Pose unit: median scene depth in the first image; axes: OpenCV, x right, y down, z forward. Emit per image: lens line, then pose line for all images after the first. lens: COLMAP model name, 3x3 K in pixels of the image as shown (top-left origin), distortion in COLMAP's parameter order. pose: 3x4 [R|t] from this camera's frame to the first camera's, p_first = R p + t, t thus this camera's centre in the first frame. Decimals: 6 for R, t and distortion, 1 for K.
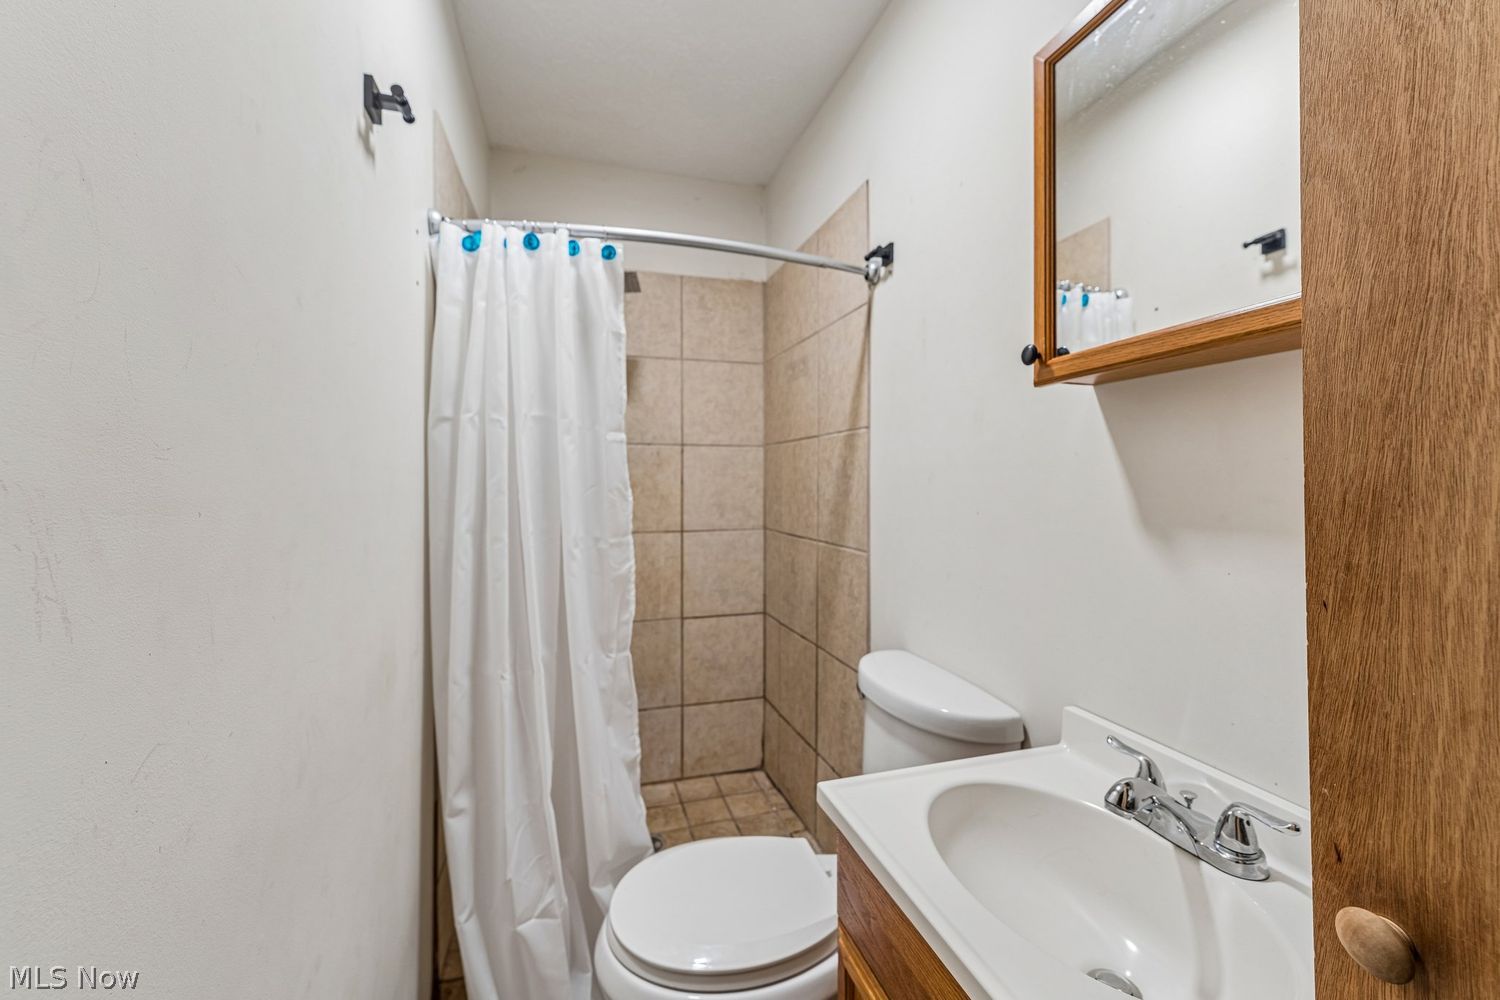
lens RADIAL K [[602.1, 0, 745.1], [0, 602.1, 509.1], [0, 0, 1]] dist [0.007293, 0.000045]
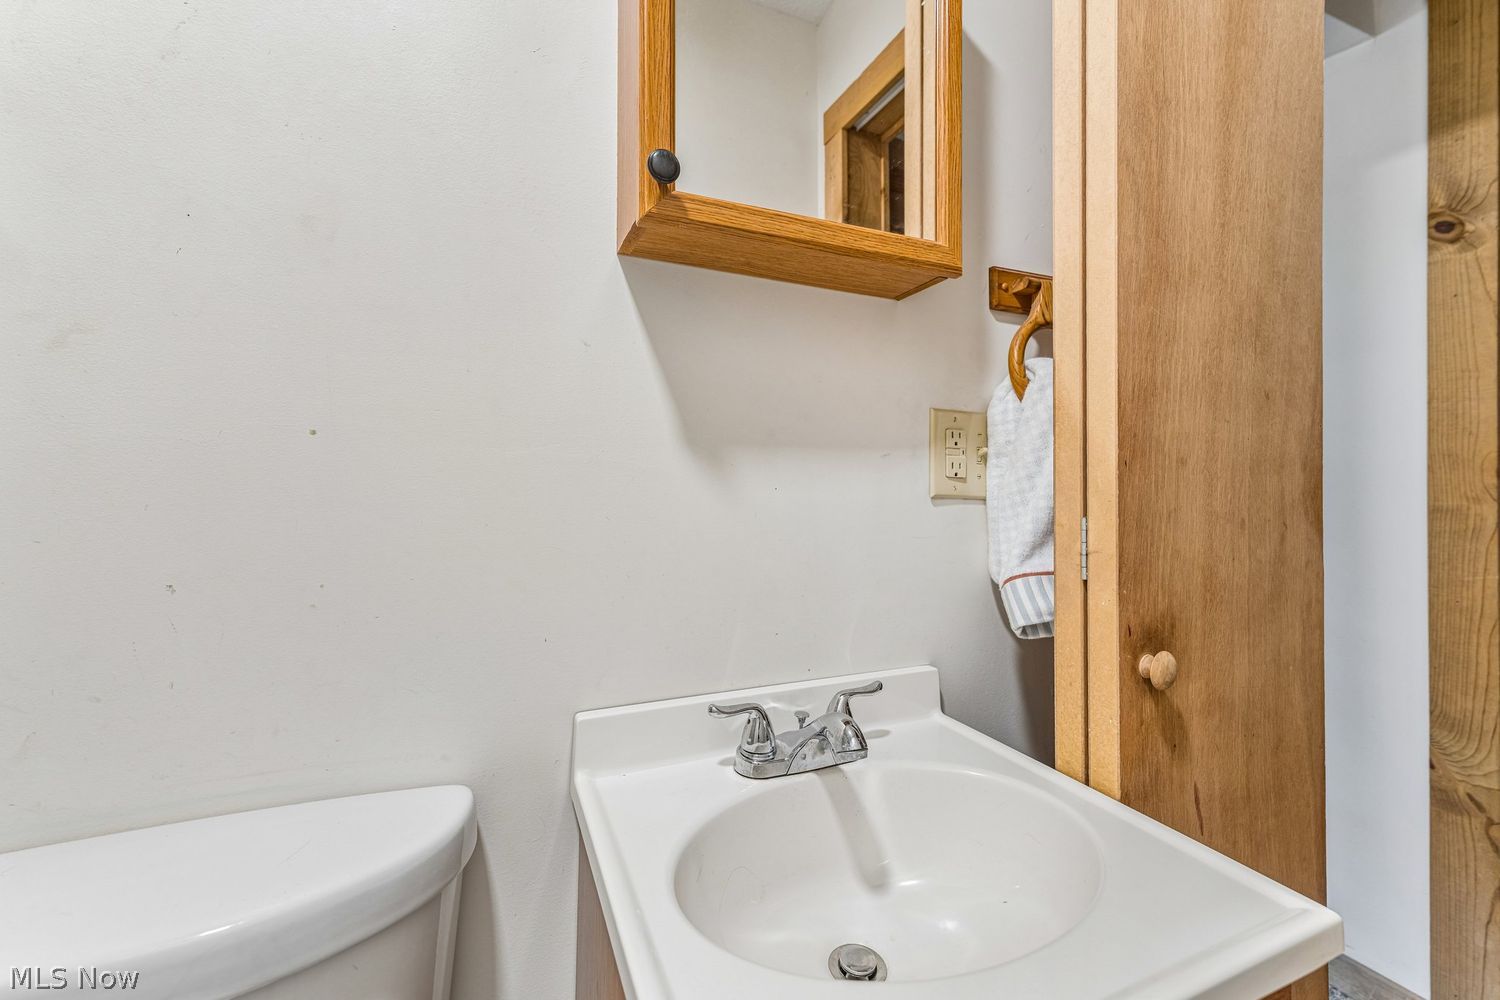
lens RADIAL K [[602.1, 0, 745.1], [0, 602.1, 509.1], [0, 0, 1]] dist [0.007293, 0.000045]
pose [[-0.117368, -0.008243, 0.993054, -0.397874], [0.035674, 0.999285, 0.012511, 0.233828], [-0.992447, 0.036895, -0.116990, 2.224043]]
